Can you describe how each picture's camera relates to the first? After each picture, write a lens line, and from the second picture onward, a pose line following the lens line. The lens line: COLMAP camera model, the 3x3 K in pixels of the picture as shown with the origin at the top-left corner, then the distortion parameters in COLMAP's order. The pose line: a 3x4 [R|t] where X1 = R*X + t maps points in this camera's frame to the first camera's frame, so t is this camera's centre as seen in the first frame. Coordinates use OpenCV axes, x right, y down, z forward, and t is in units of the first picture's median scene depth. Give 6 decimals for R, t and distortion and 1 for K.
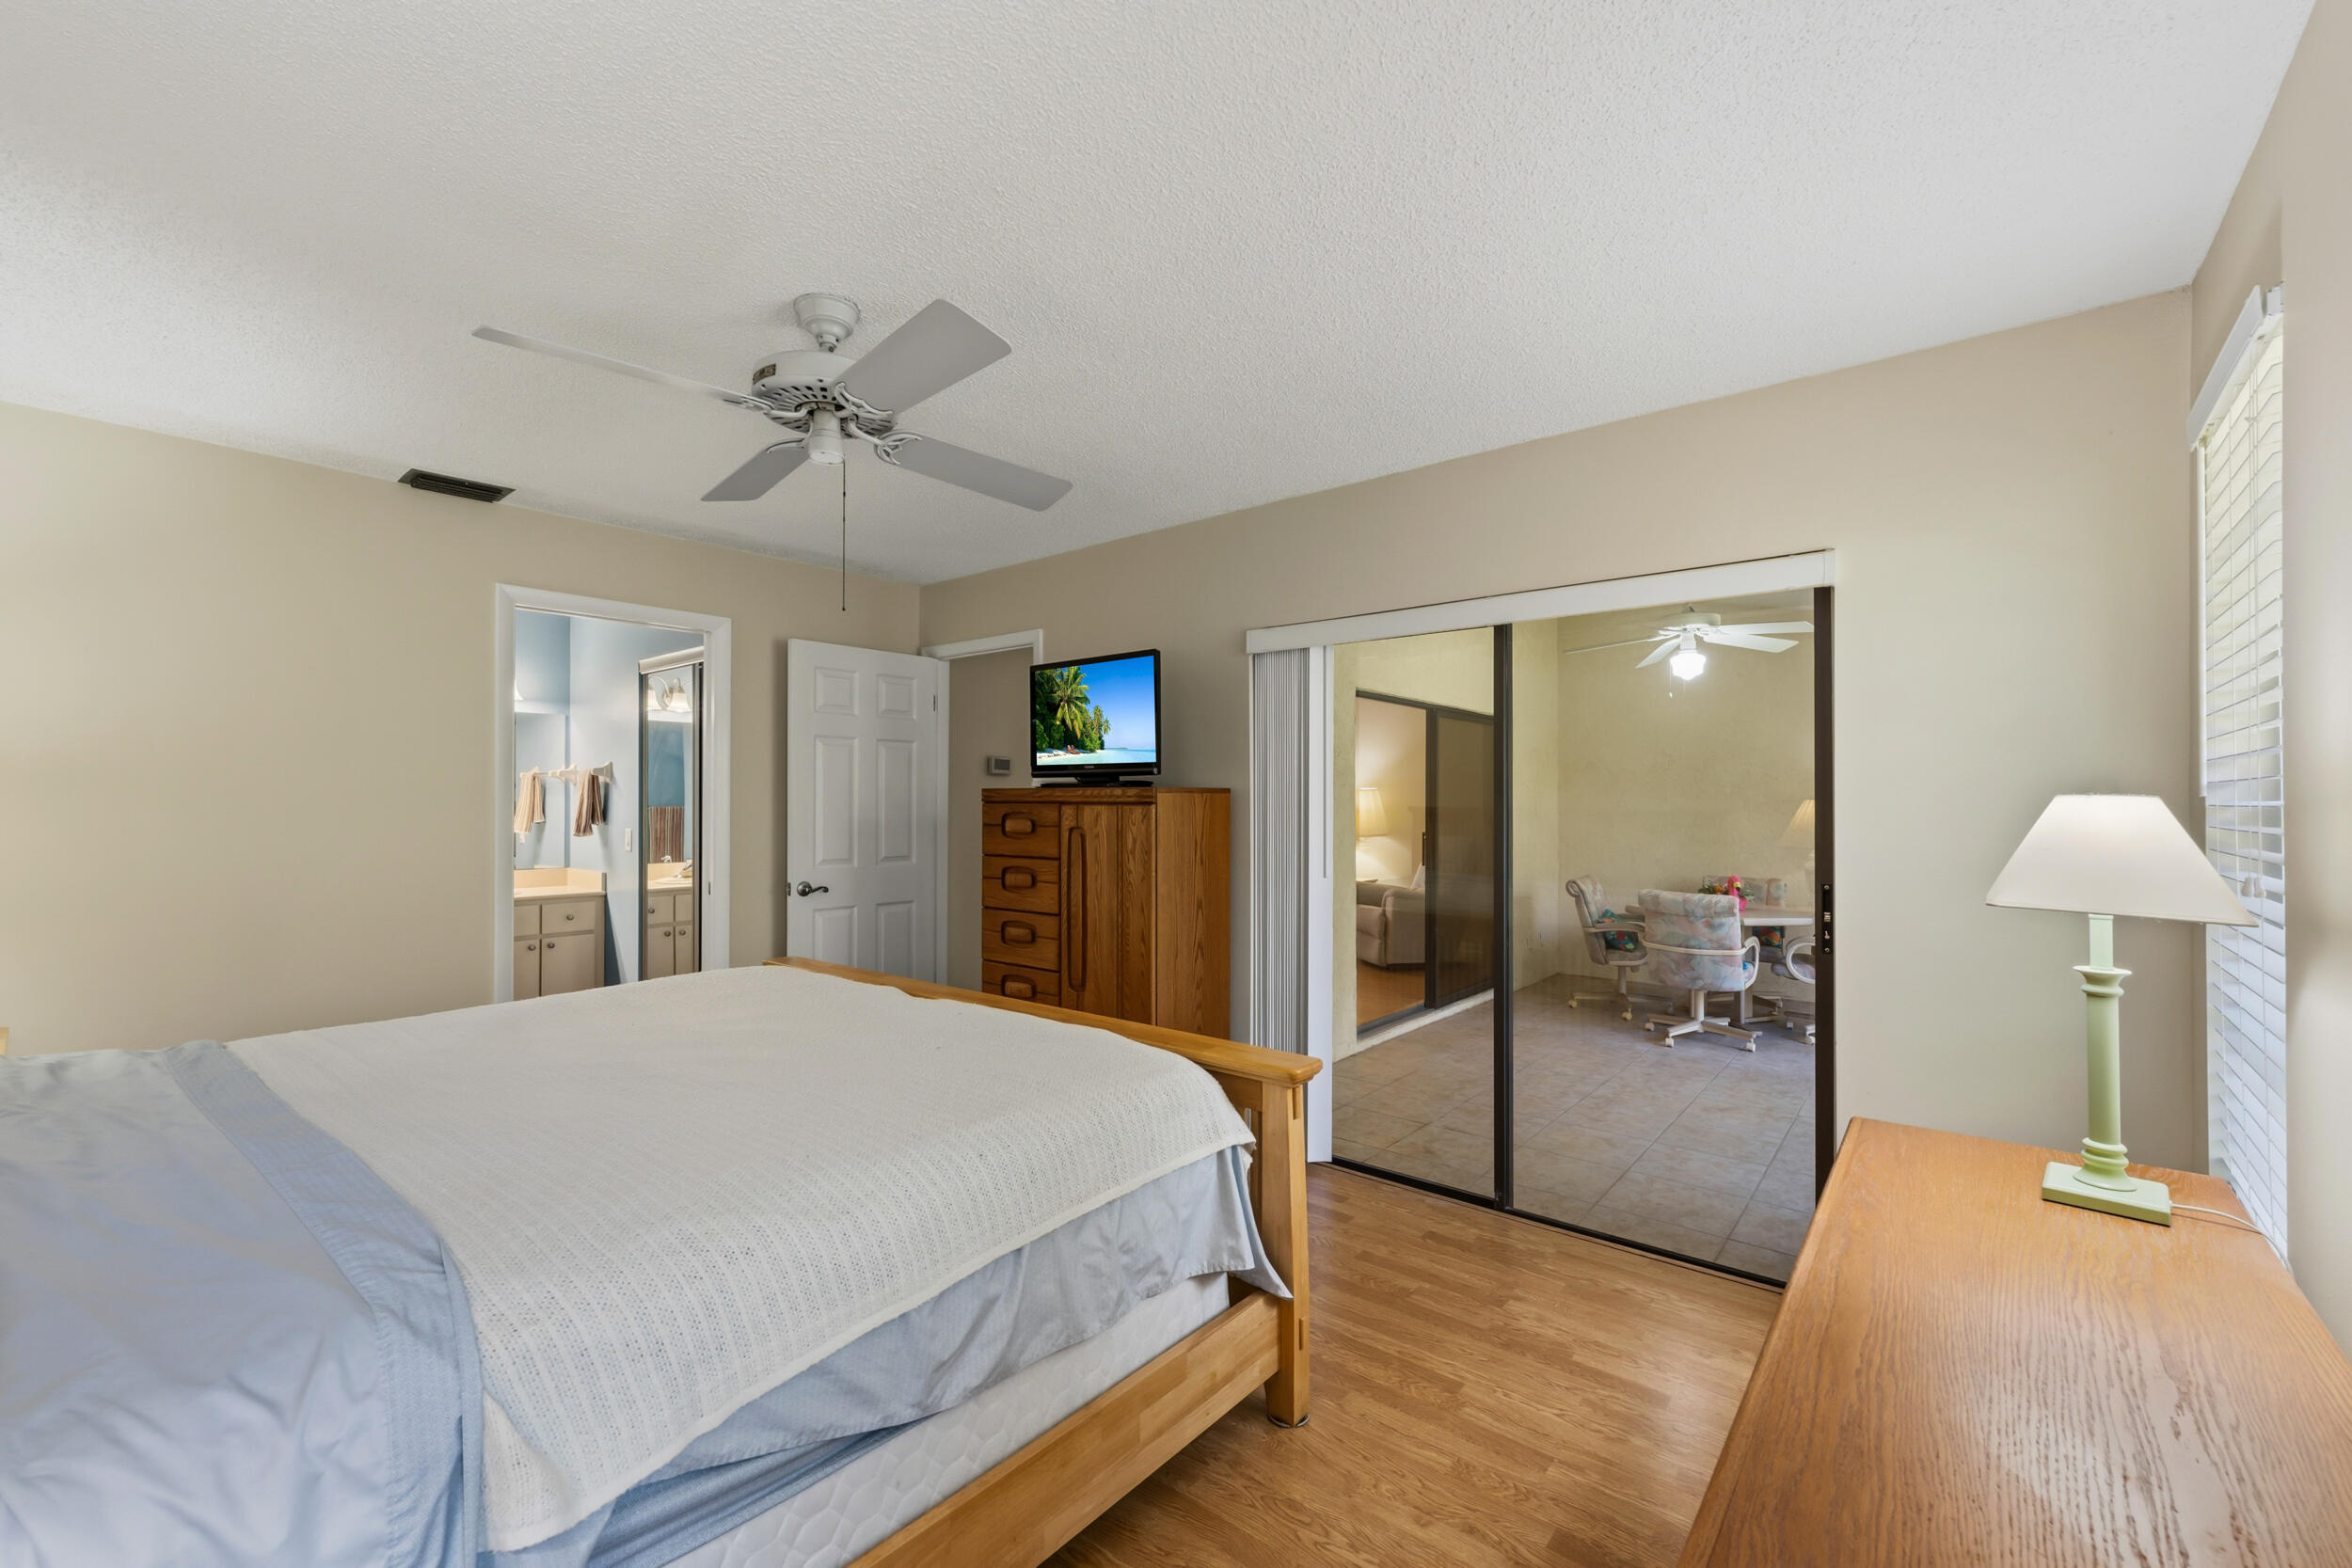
lens RADIAL K [[968.5, 0, 1179.0], [0, 968.5, 805.1], [0, 0, 1]] dist [0.000873, -0.000090]
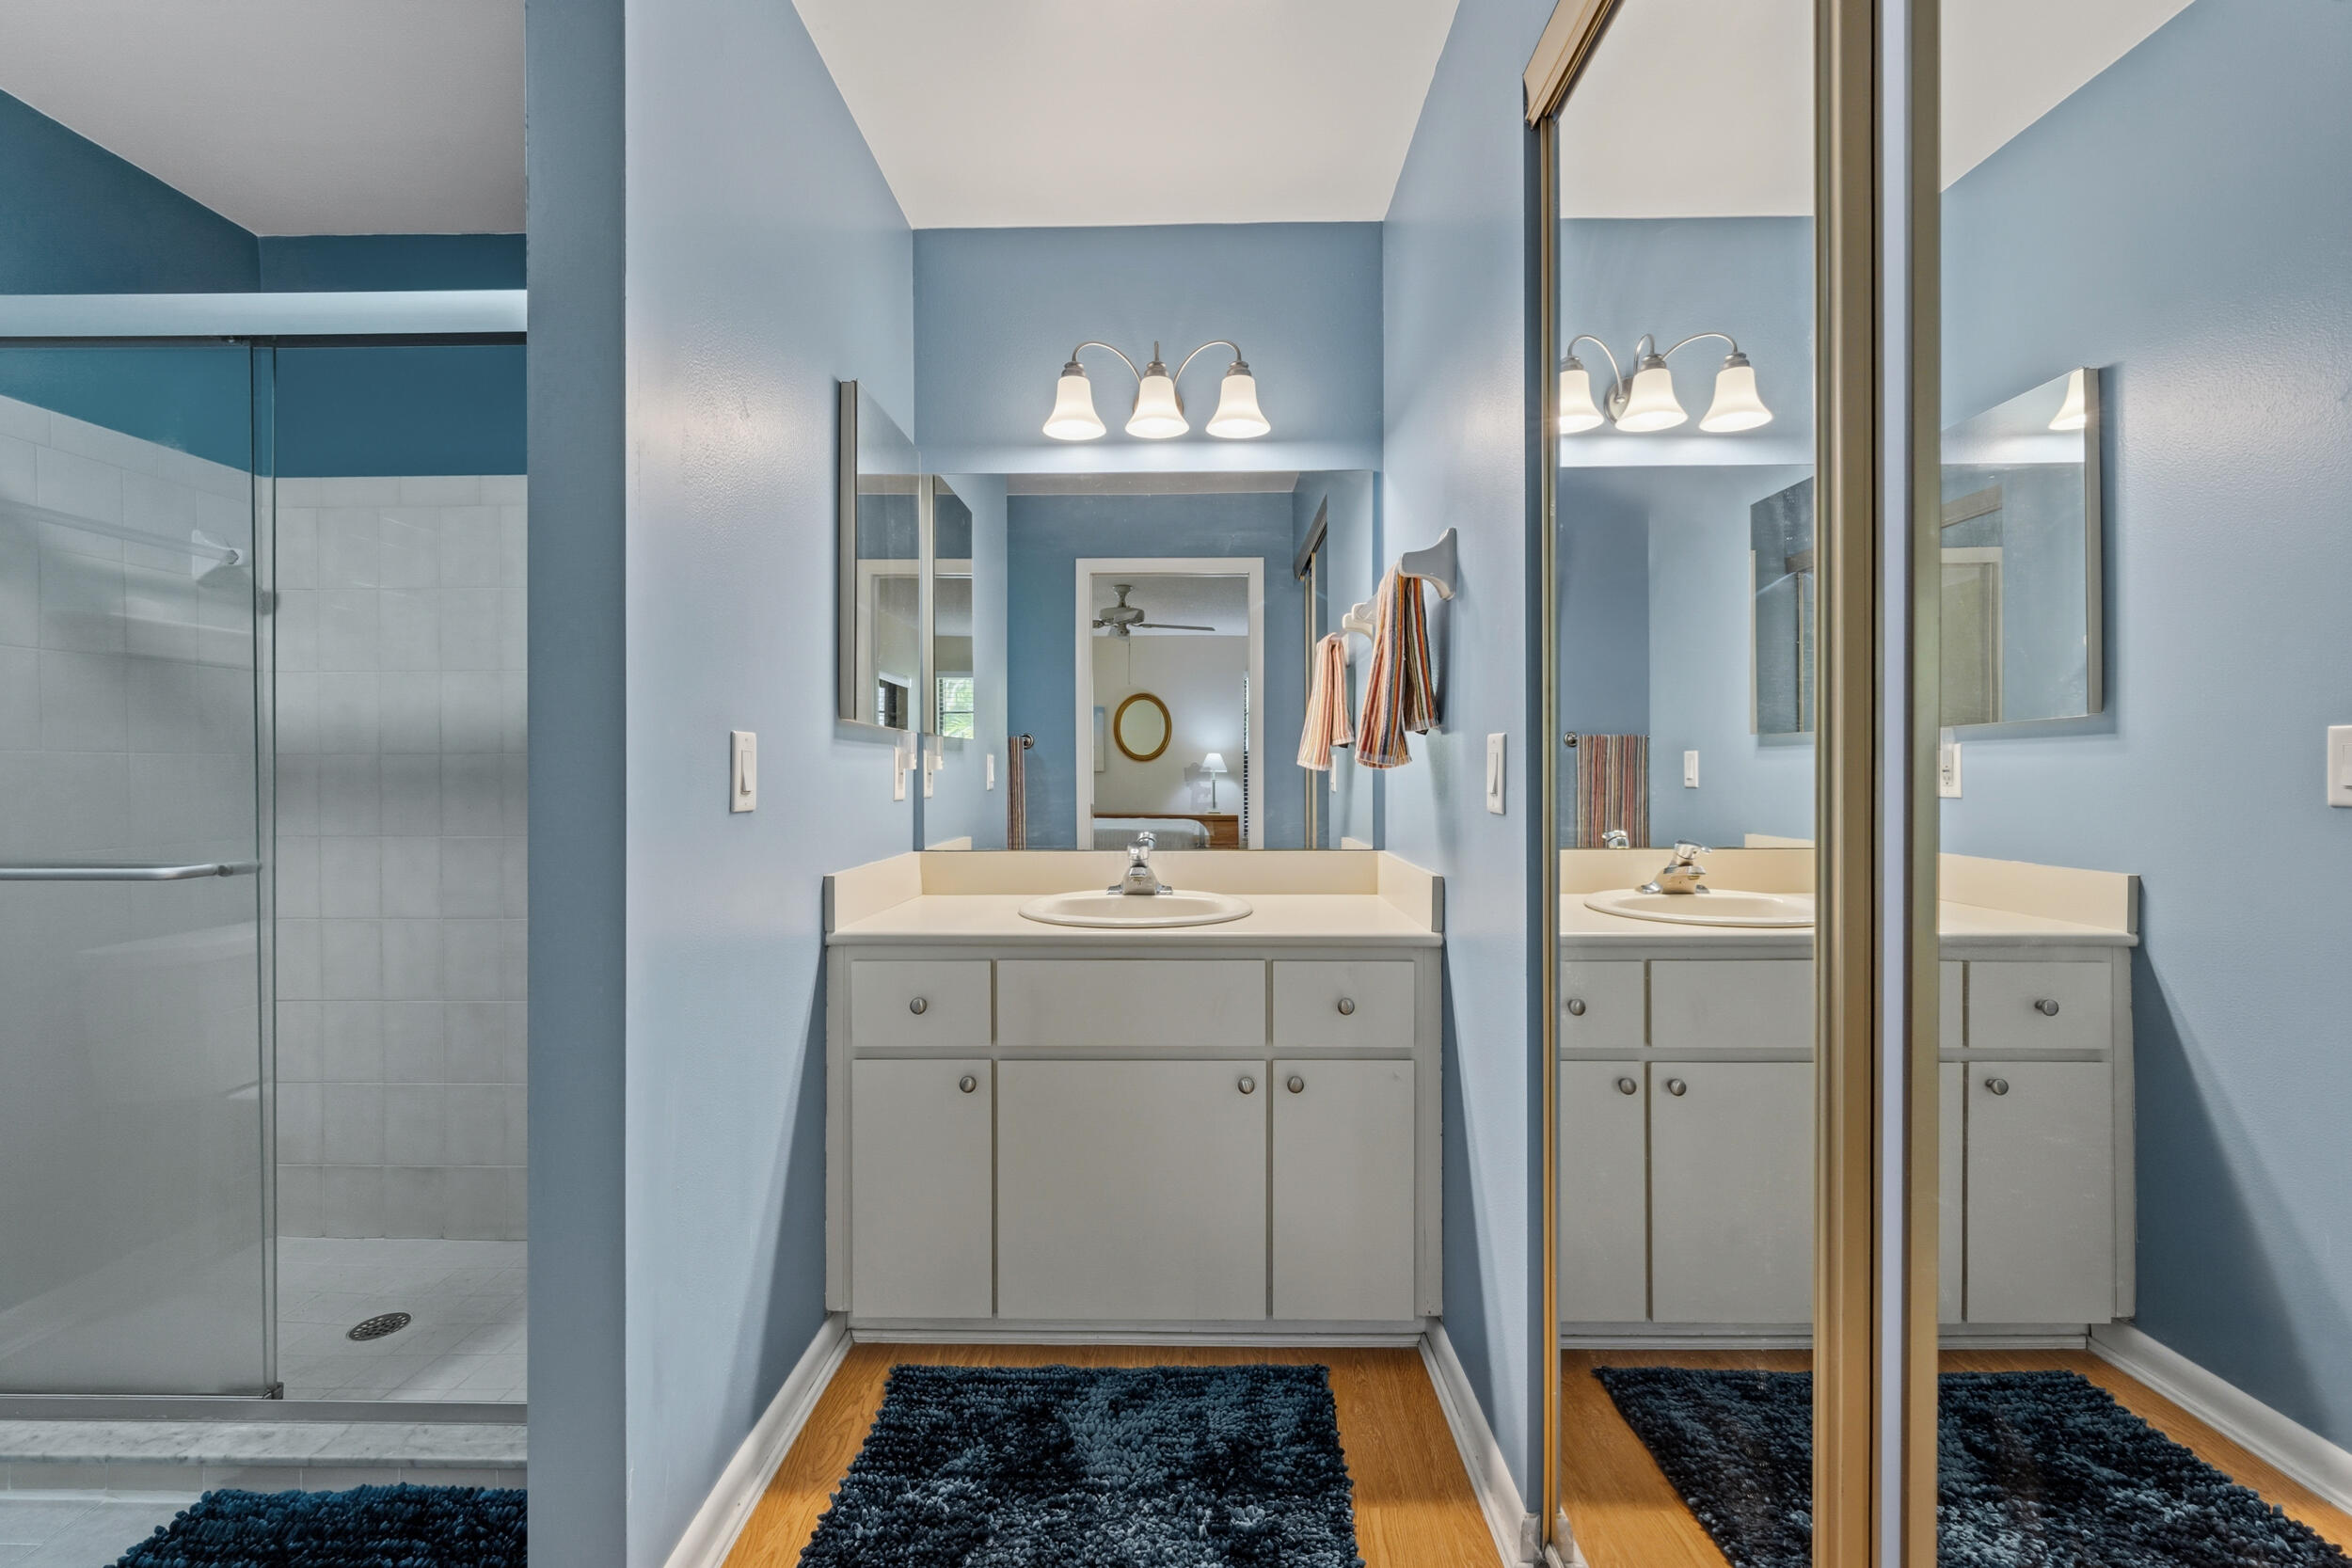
lens RADIAL K [[956.2, 0, 1174.6], [0, 956.2, 775.7], [0, 0, 1]] dist [-0.000187, -0.000534]
pose [[0.629726, 0.002177, -0.776814, -0.369855], [0.005450, 0.999959, 0.007220, 0.029762], [0.776798, -0.008780, 0.629689, 0.676625]]
